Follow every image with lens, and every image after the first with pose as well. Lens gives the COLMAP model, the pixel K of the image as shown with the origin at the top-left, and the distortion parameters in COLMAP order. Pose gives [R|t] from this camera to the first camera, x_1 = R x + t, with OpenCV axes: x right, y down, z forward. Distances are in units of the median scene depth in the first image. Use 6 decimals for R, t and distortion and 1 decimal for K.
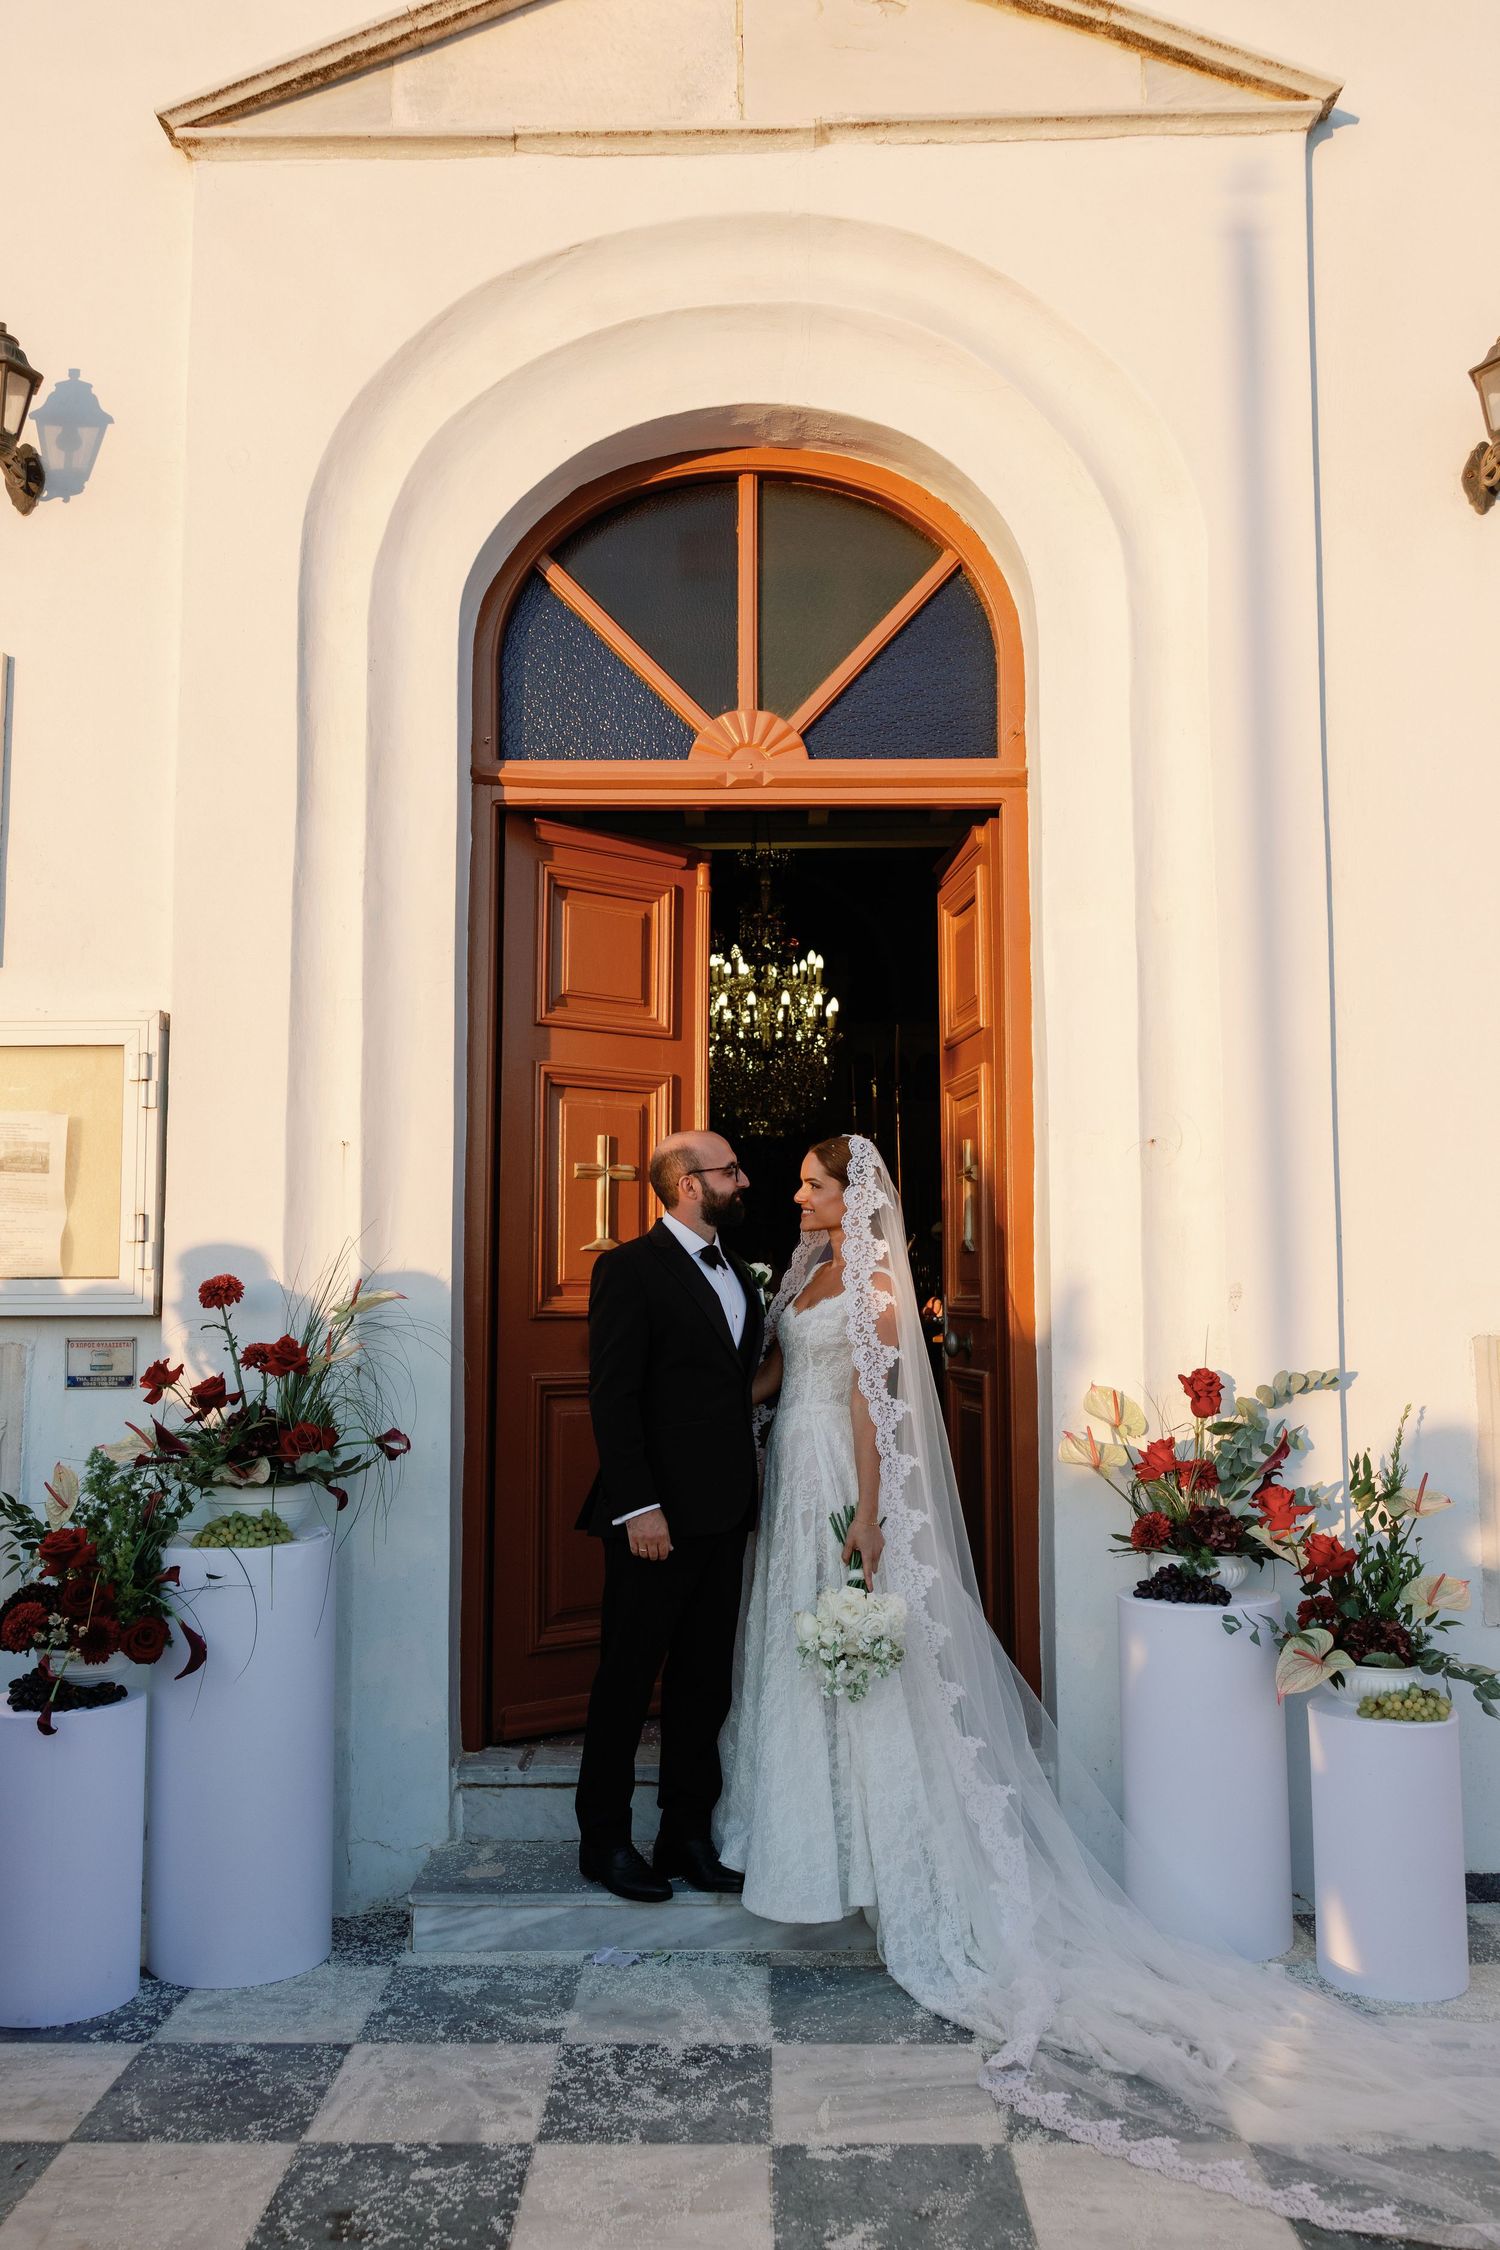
lens RADIAL K [[1832.2, 0, 750.2], [0, 1832.2, 1096.3], [0, 0, 1]] dist [0.003120, 0.005296]
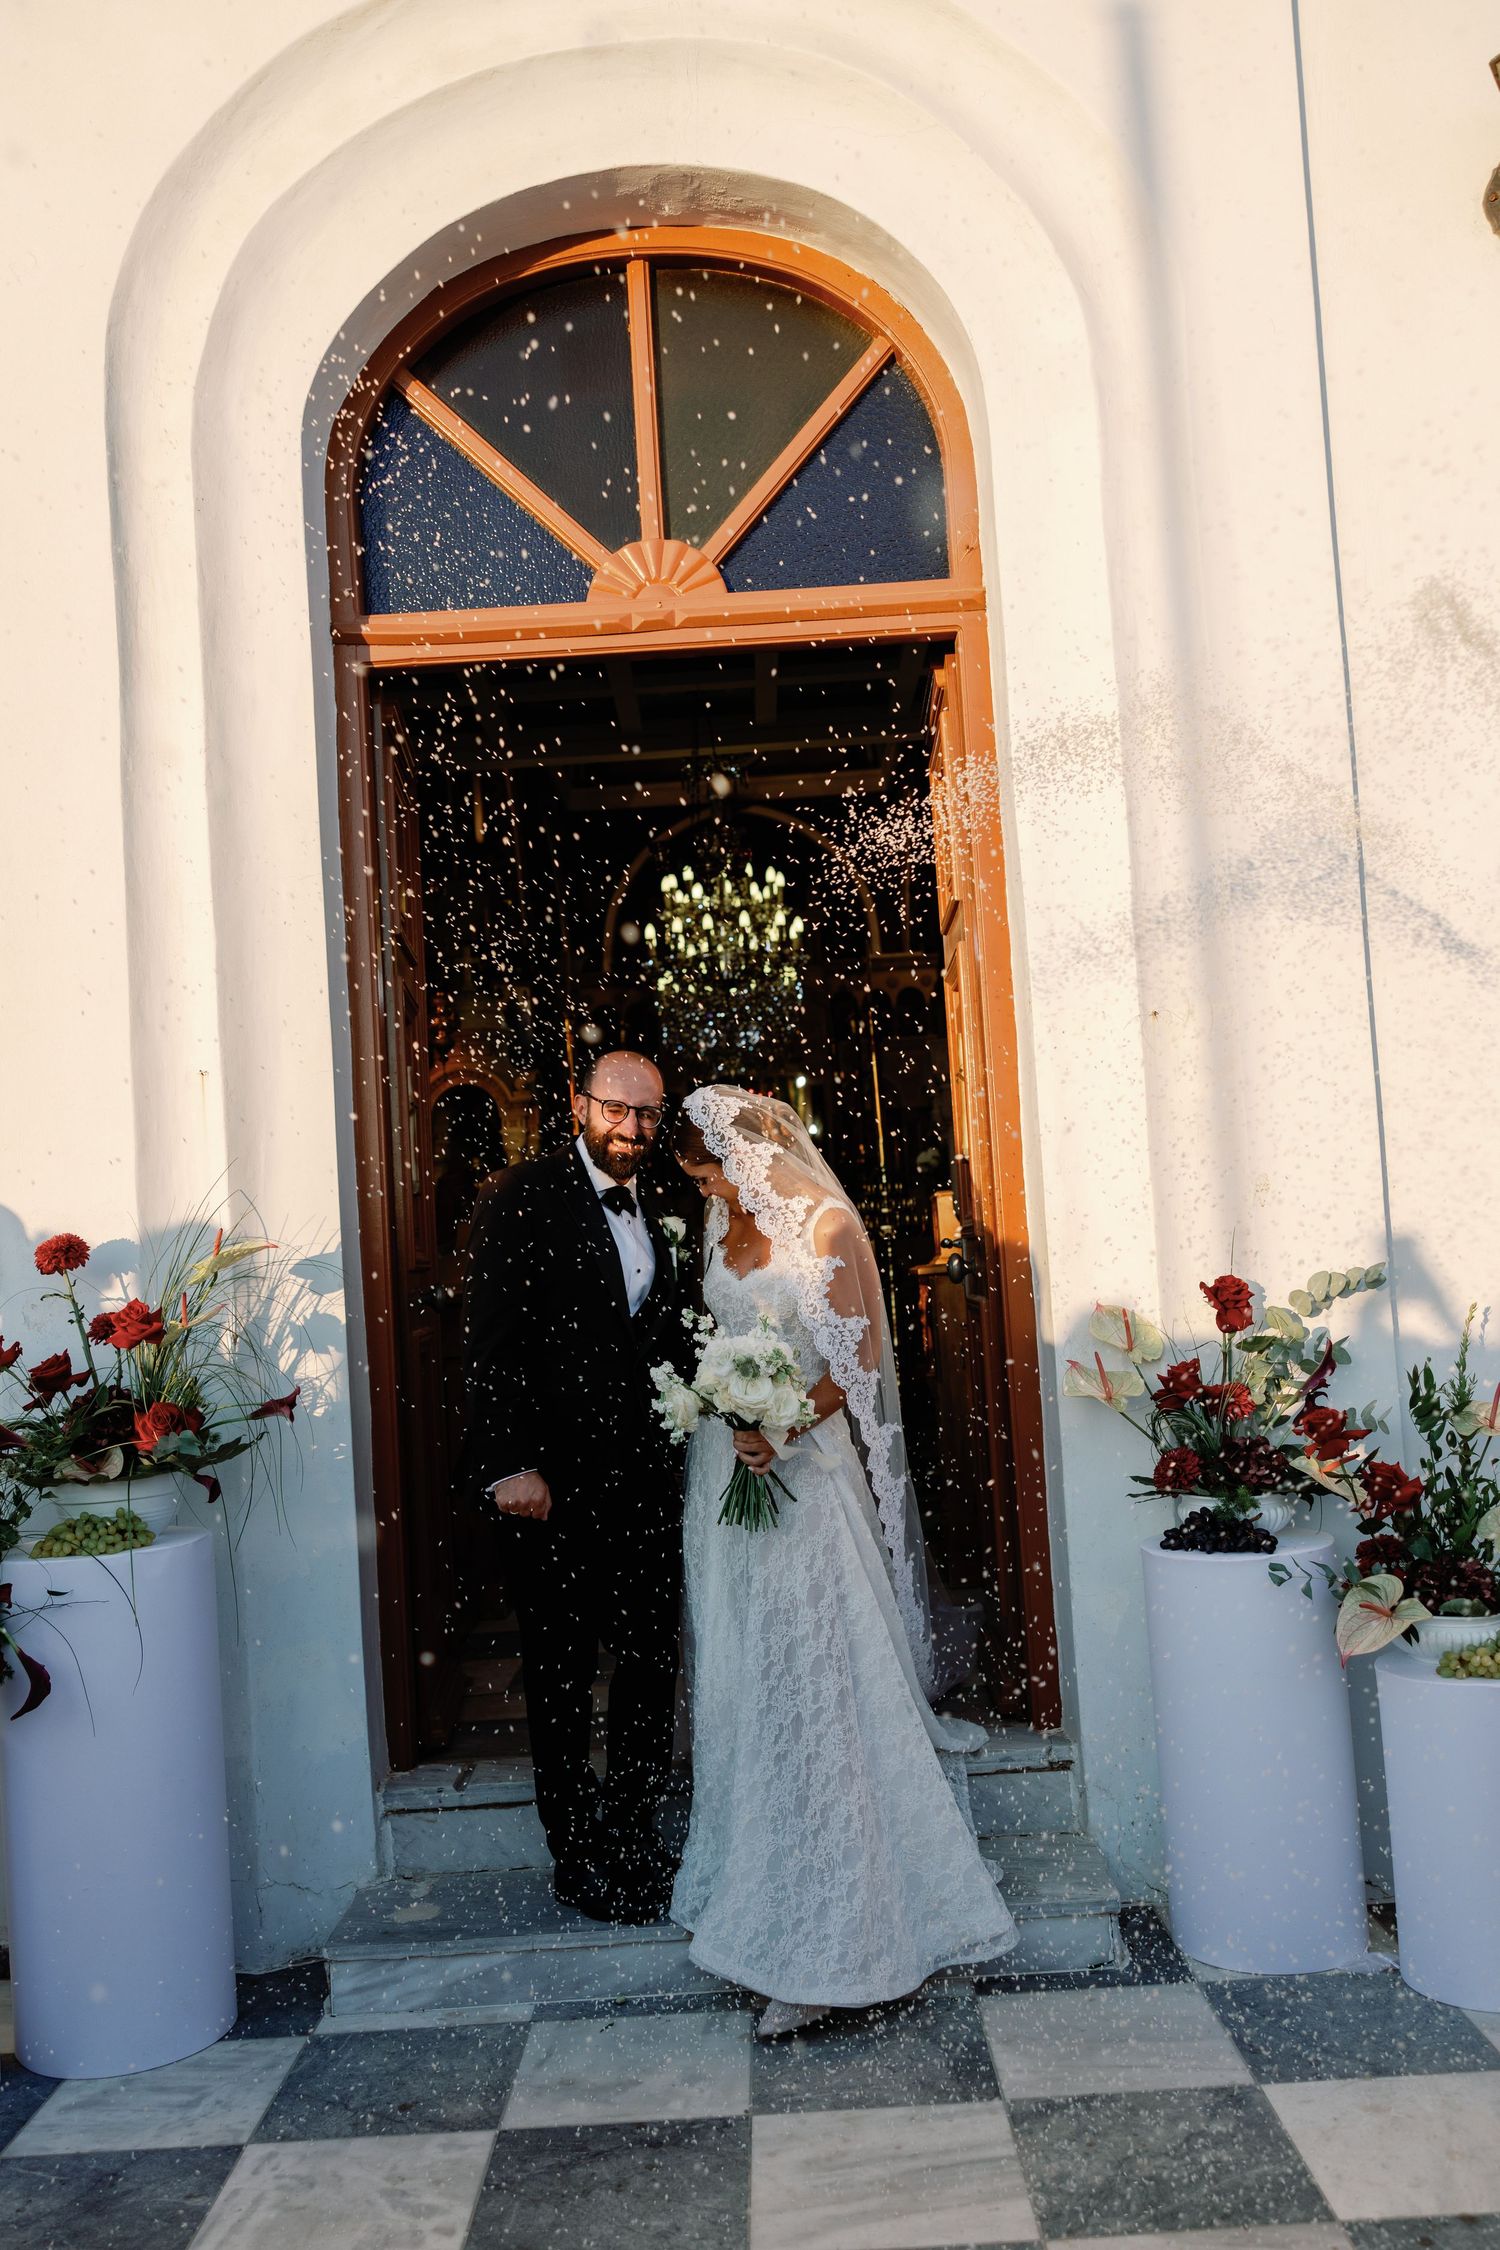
lens RADIAL K [[1836.9, 0, 750.0], [0, 1836.9, 1125.0], [0, 0, 1]] dist [0.007645, -0.003537]
pose [[0.998262, -0.058861, 0.003021, 0.028781], [0.058715, 0.997629, 0.035890, 0.036389], [-0.005127, -0.035650, 0.999351, 0.159472]]
